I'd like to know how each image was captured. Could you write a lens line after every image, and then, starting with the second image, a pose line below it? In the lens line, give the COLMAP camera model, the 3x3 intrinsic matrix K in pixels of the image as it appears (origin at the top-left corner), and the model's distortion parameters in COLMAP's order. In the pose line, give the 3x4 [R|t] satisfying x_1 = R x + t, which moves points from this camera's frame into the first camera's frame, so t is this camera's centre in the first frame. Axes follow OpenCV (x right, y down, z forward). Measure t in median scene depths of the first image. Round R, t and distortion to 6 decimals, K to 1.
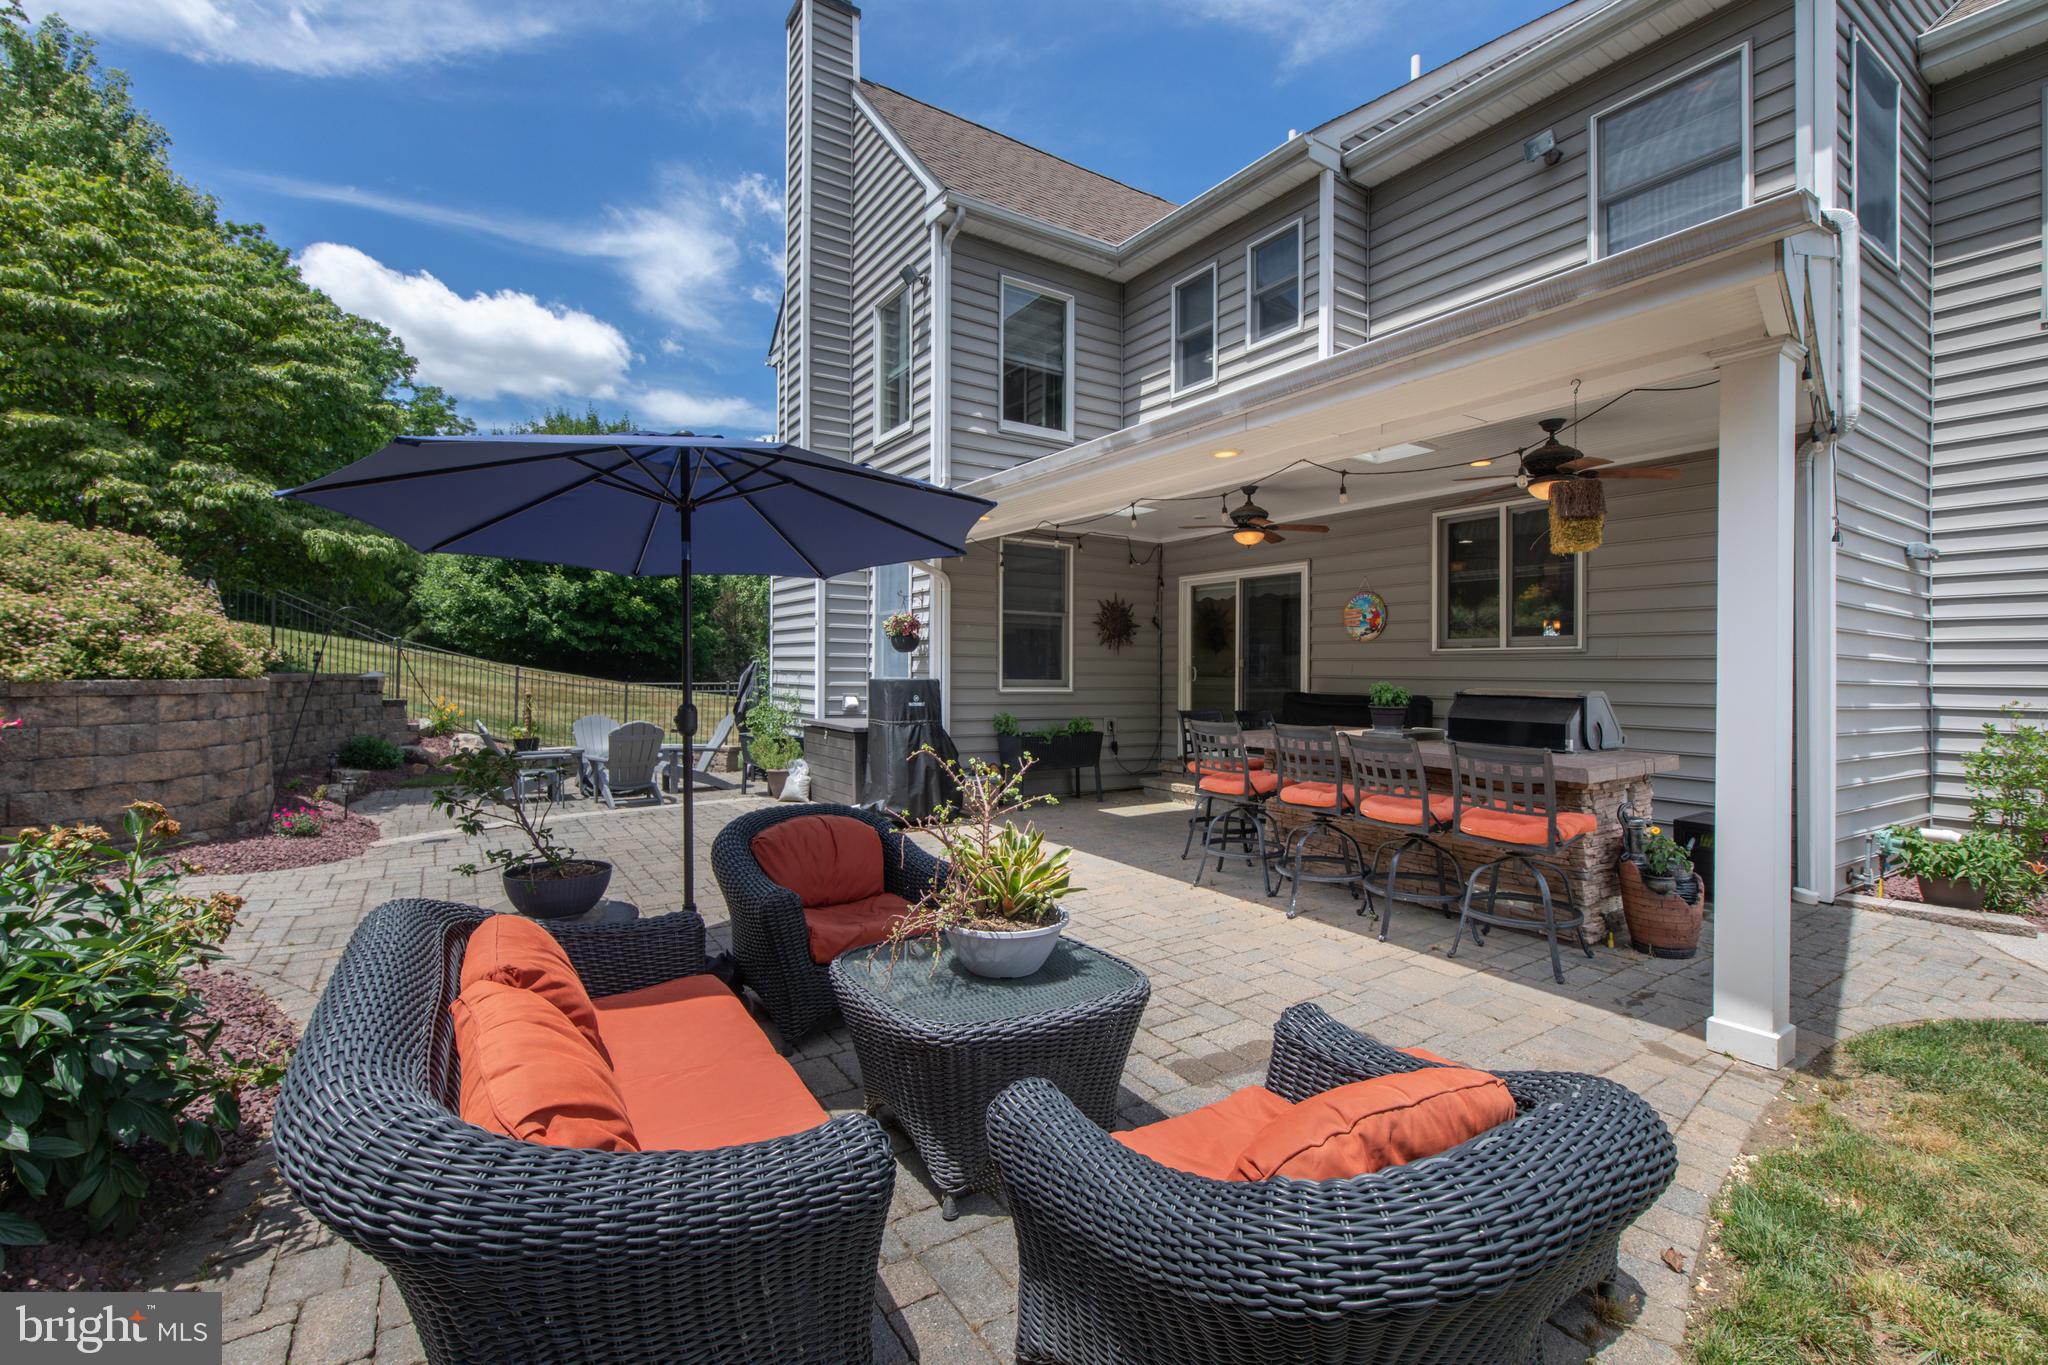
lens RADIAL K [[880.6, 0, 1013.0], [0, 880.6, 667.0], [0, 0, 1]] dist [-0.002983, -0.000294]
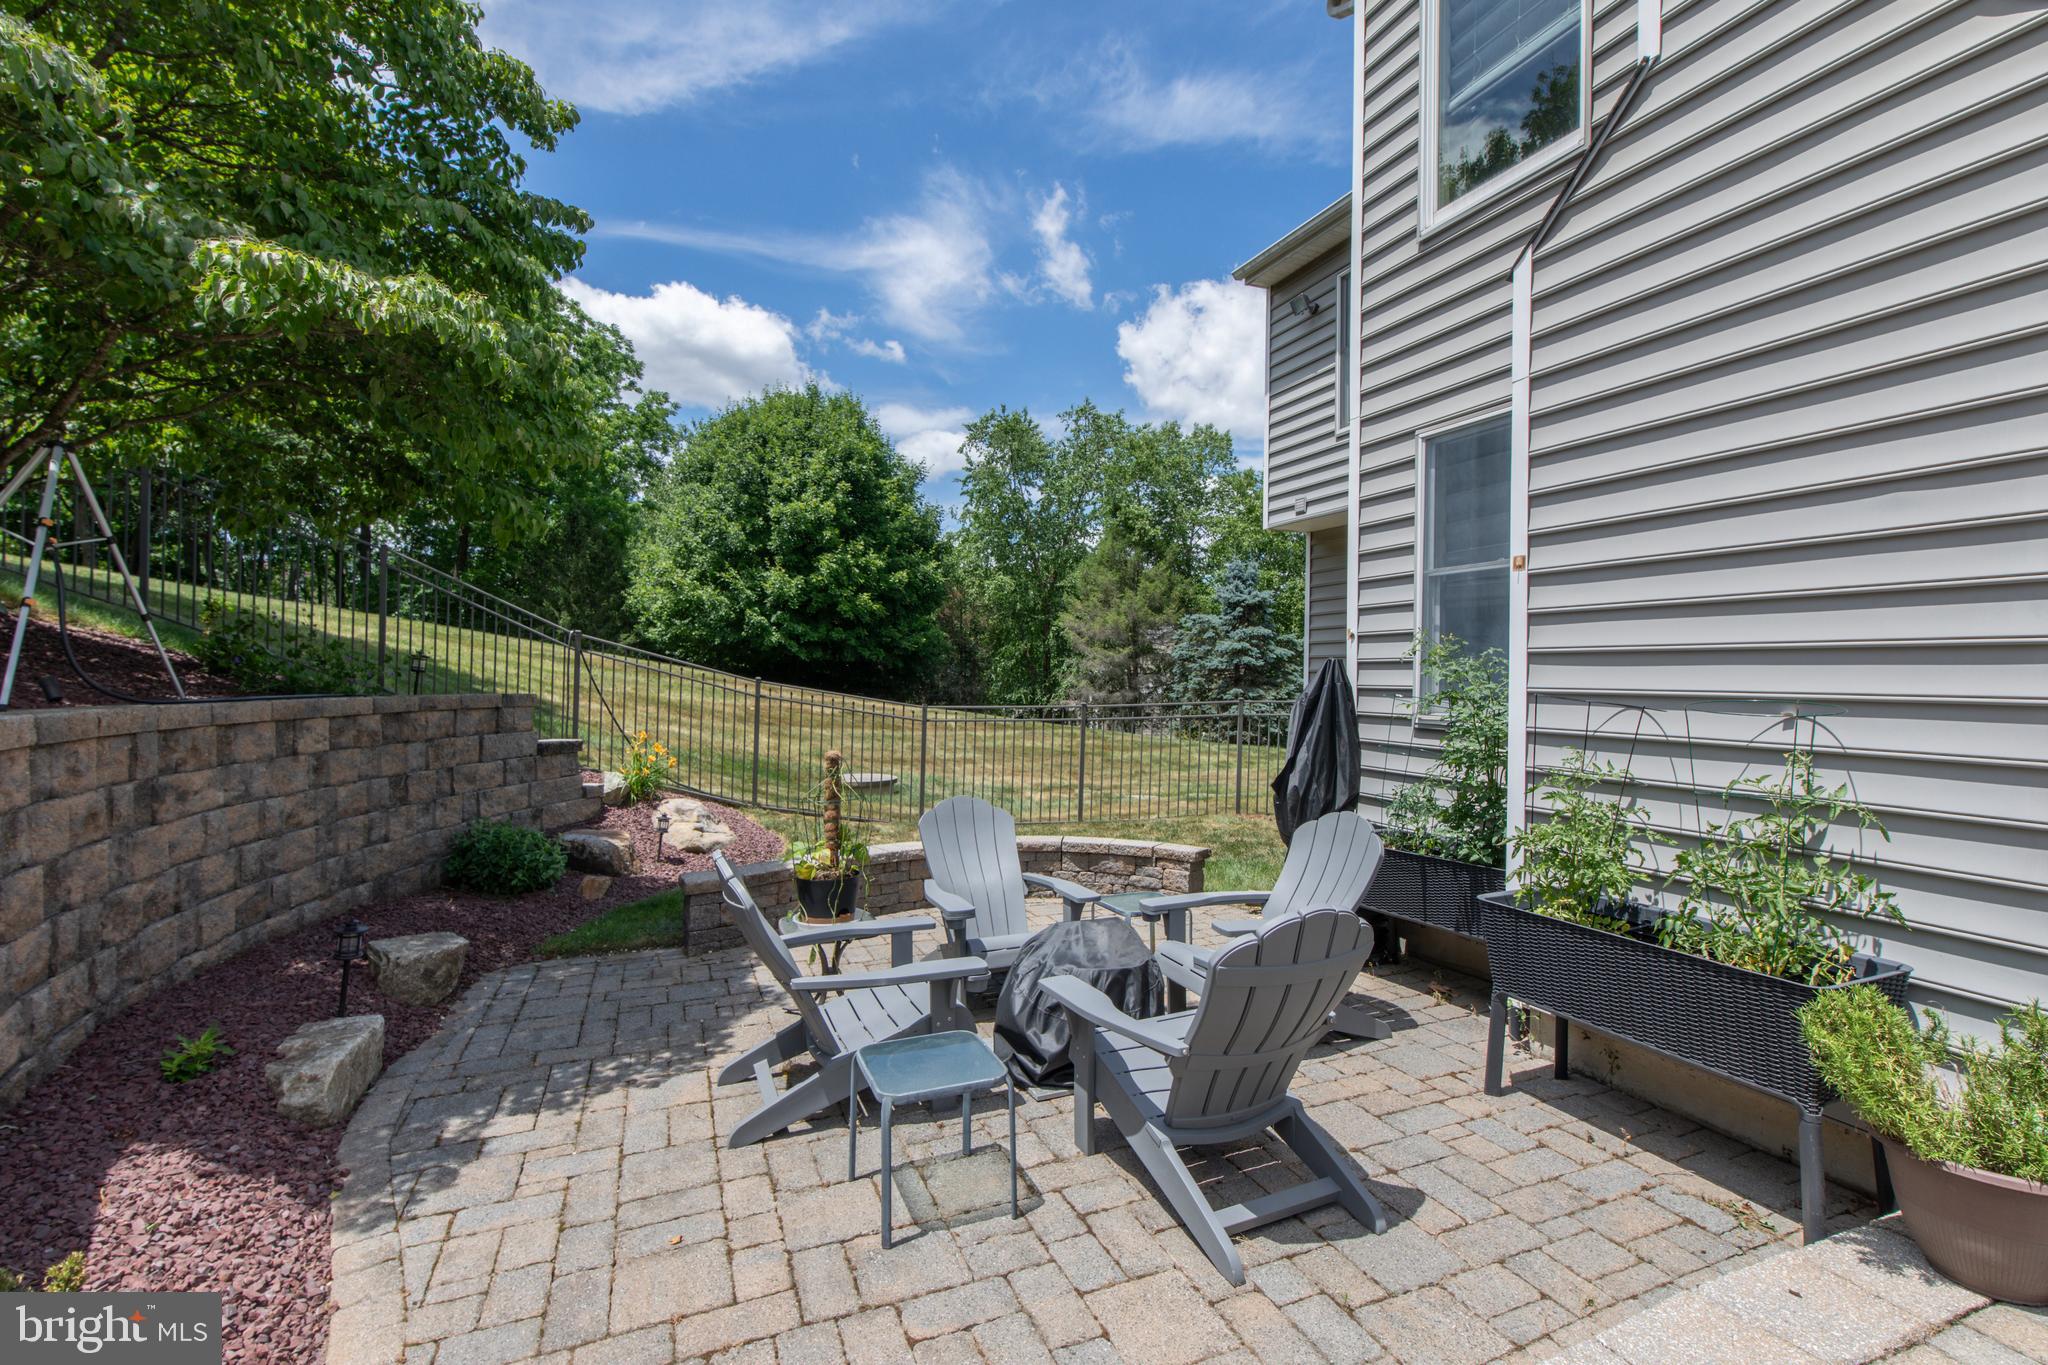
lens RADIAL K [[880.6, 0, 1004.2], [0, 880.6, 679.0], [0, 0, 1]] dist [-0.002983, -0.000294]
pose [[0.979644, -0.000118, -0.200742, -0.158771], [0.000792, 0.999994, 0.003277, -0.001222], [0.200740, -0.003369, 0.979639, 0.254854]]
